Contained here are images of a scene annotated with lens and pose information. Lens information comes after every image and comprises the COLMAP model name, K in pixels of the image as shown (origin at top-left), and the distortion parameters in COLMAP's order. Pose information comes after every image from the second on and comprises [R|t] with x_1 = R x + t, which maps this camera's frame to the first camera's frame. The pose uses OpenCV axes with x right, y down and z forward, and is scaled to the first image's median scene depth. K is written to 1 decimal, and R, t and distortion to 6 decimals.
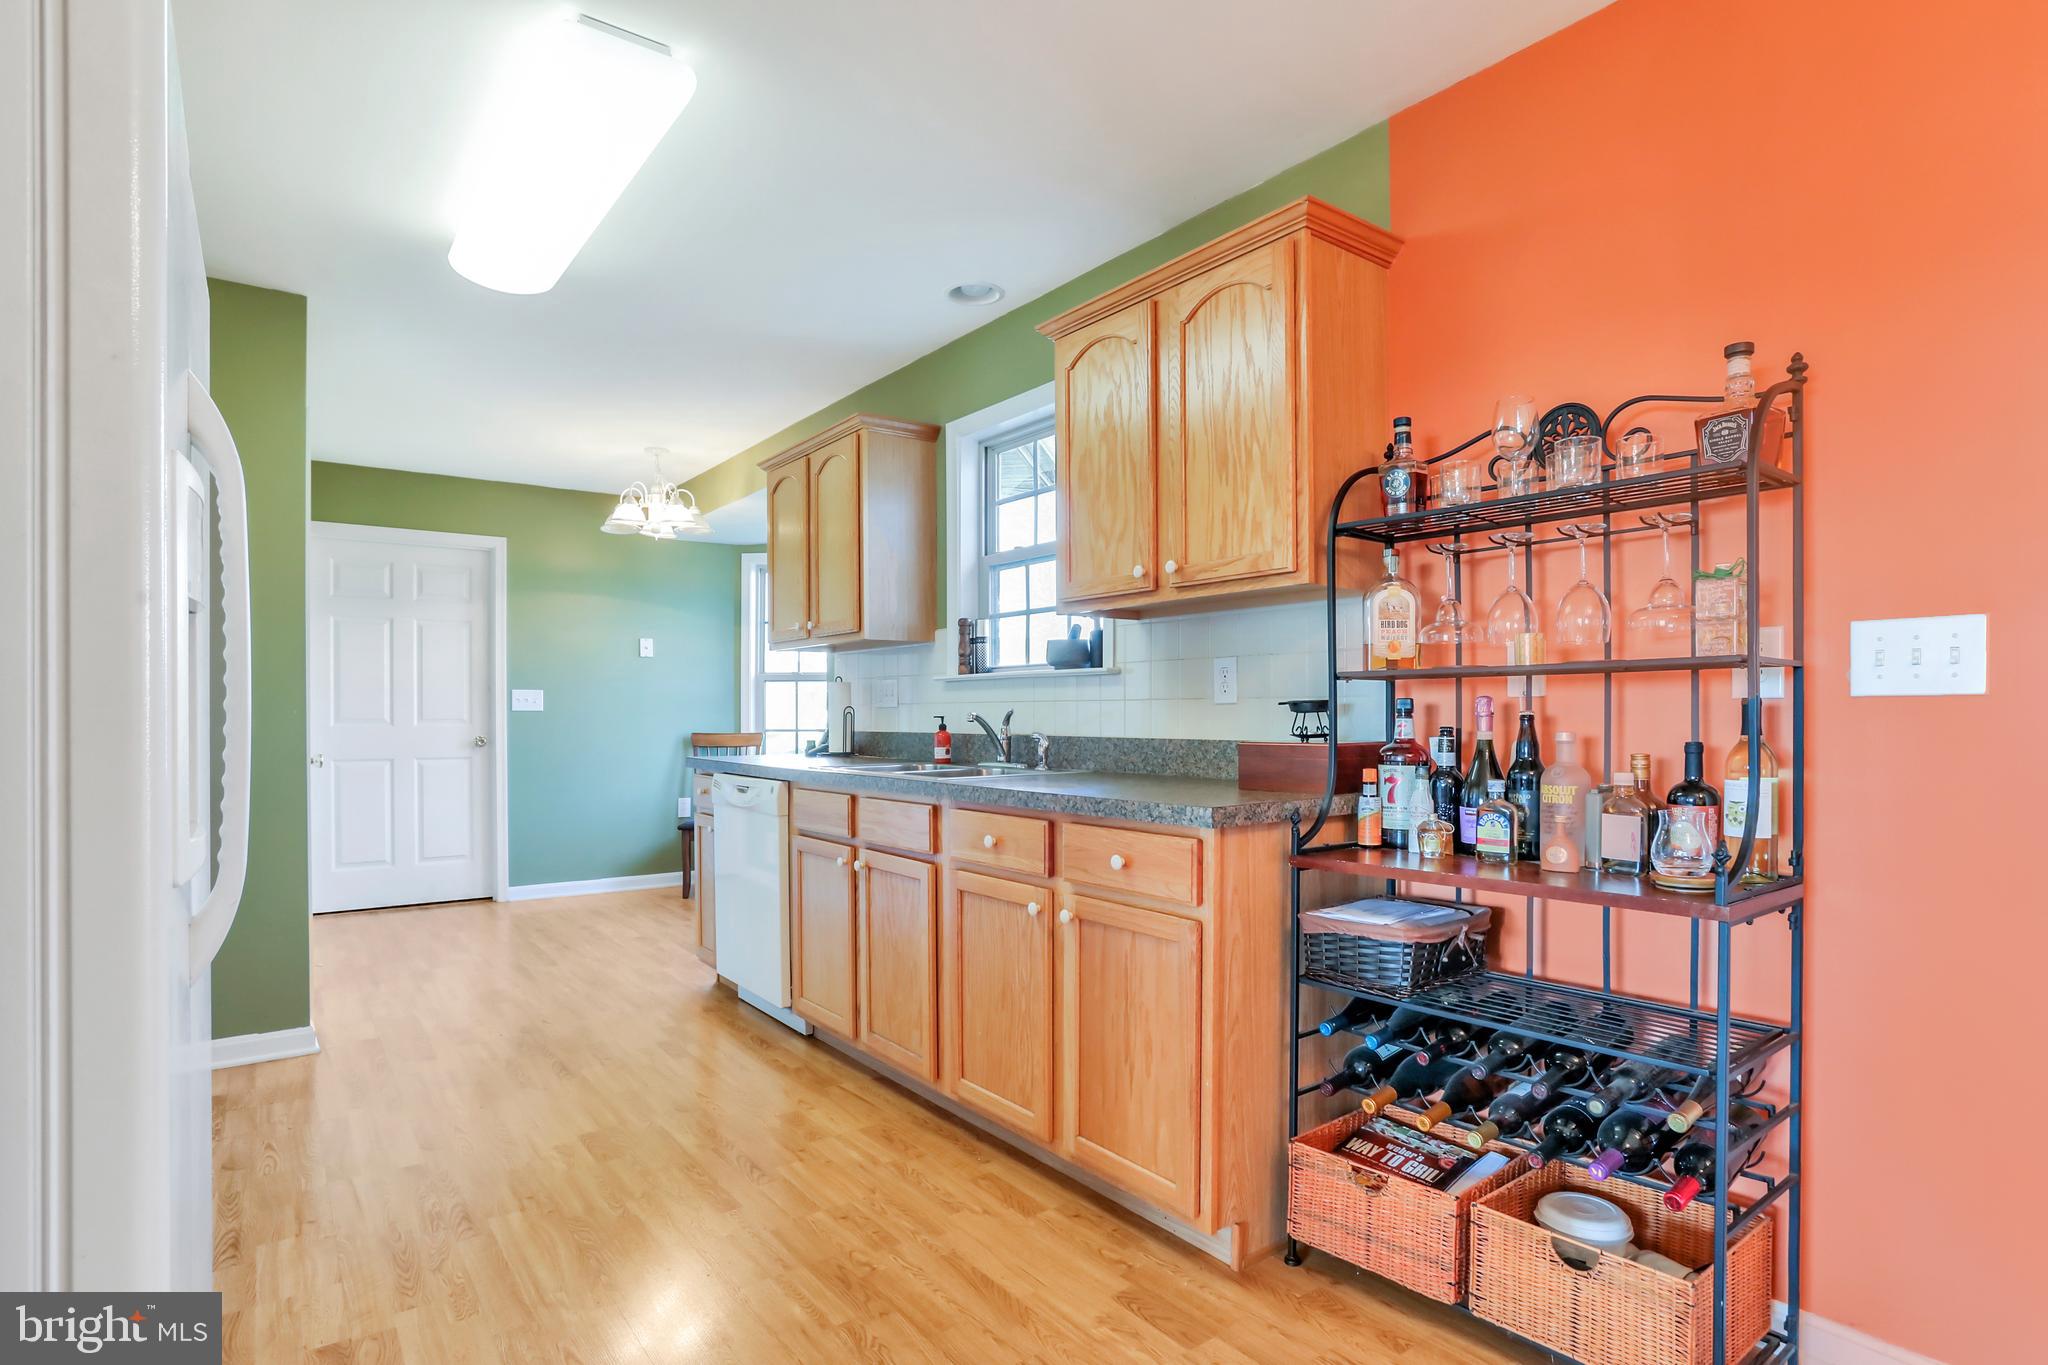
lens RADIAL K [[1055.9, 0, 1022.0], [0, 1055.9, 724.6], [0, 0, 1]] dist [-0.053241, 0.025669]
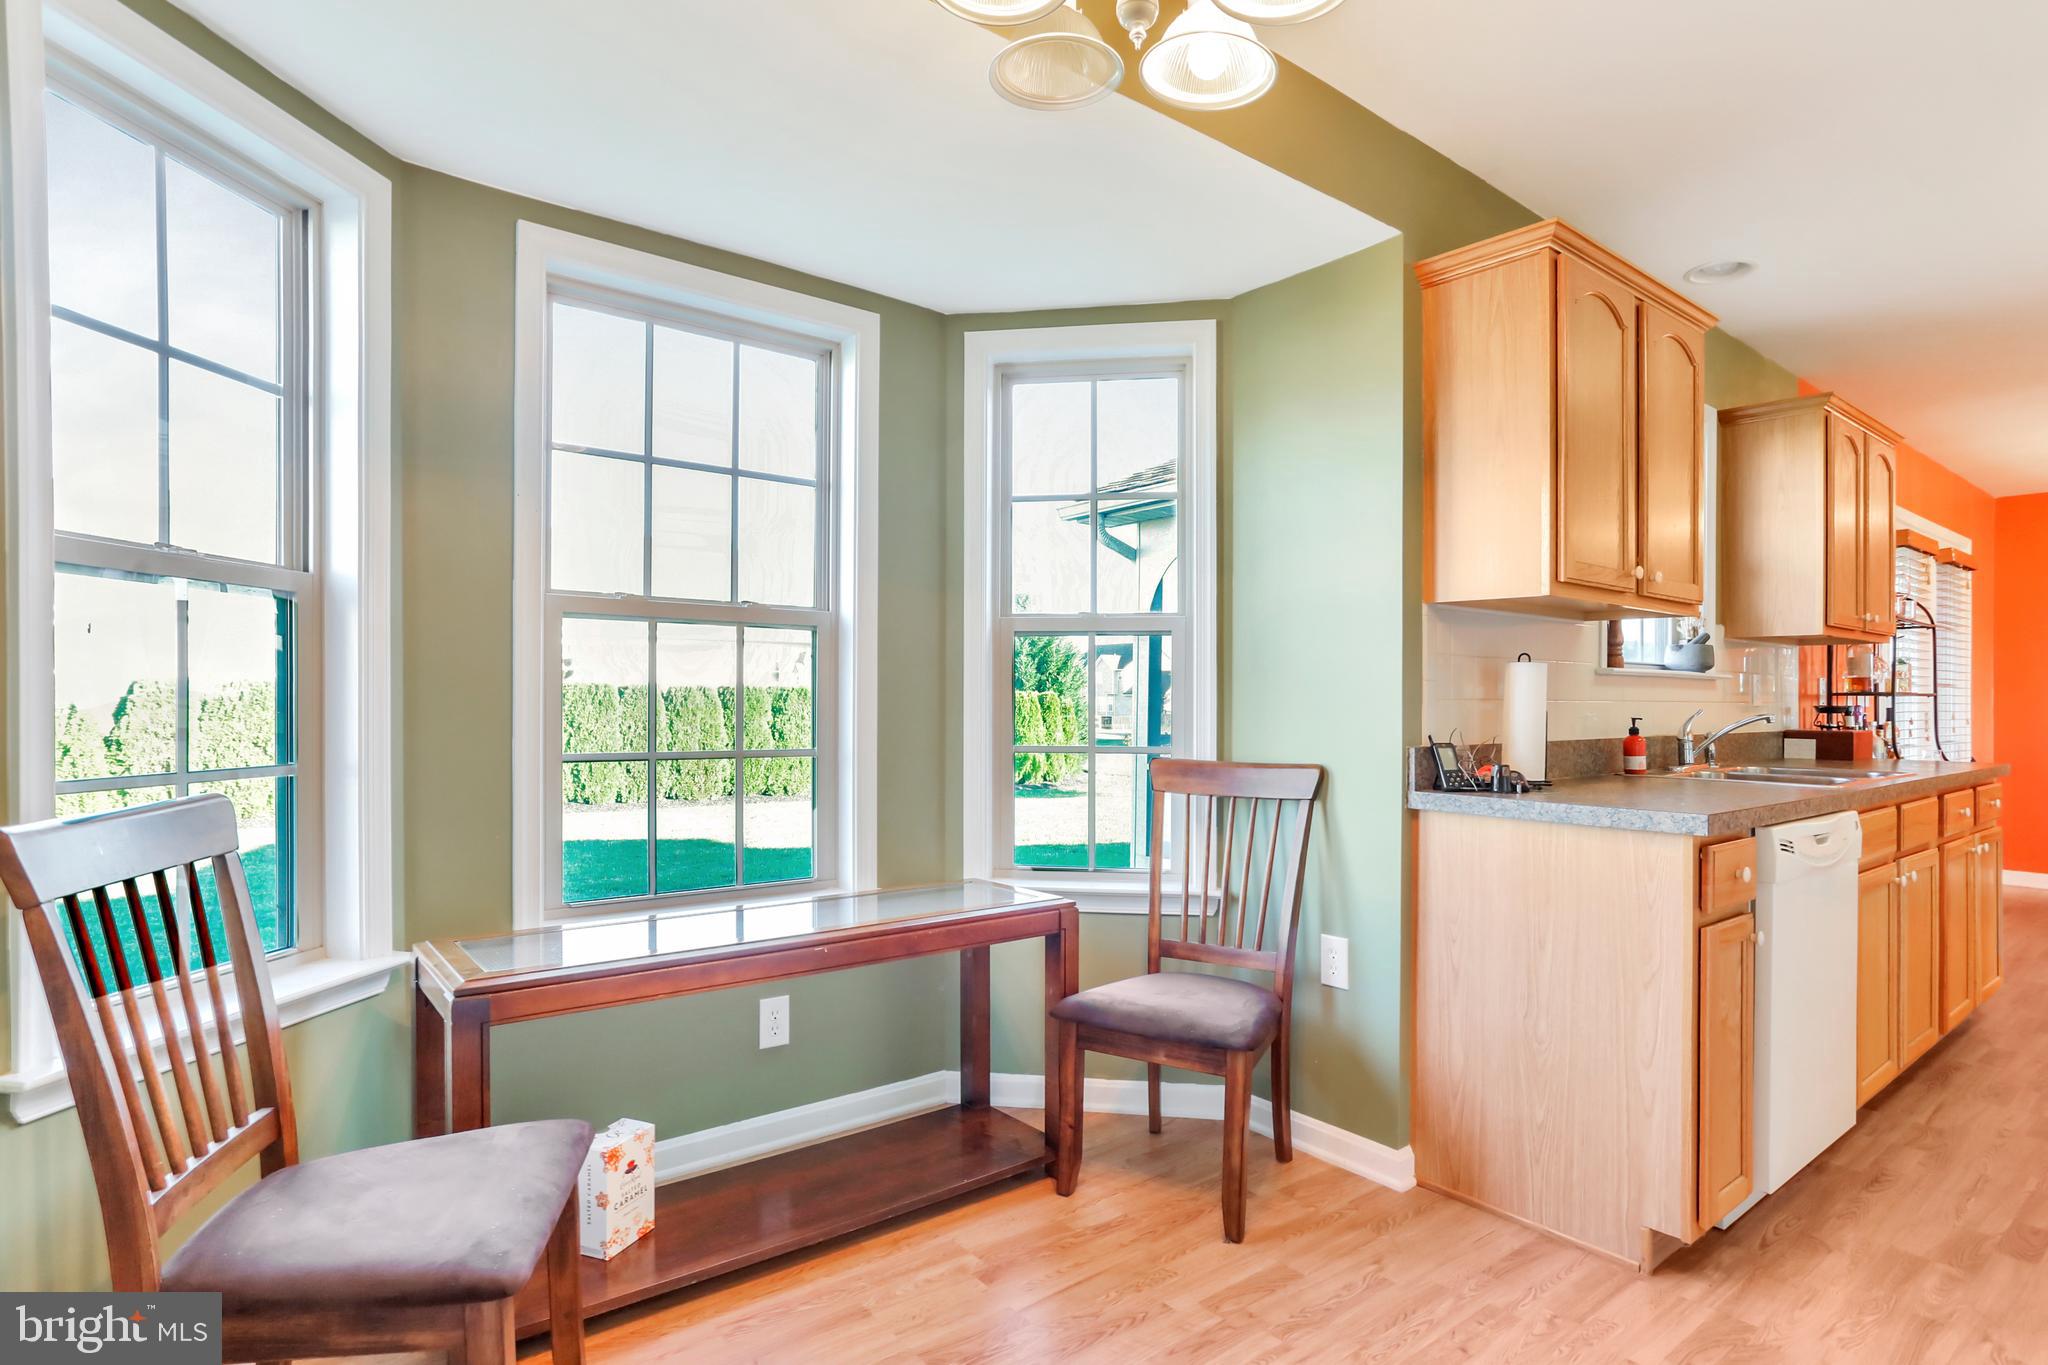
lens RADIAL K [[1055.9, 0, 1036.5], [0, 1055.9, 691.8], [0, 0, 1]] dist [-0.053241, 0.025669]
pose [[-0.024585, 0.011108, 0.999636, -1.063584], [0.003012, 0.999935, -0.011037, -0.024957], [-0.999693, 0.002740, -0.024617, 1.807003]]
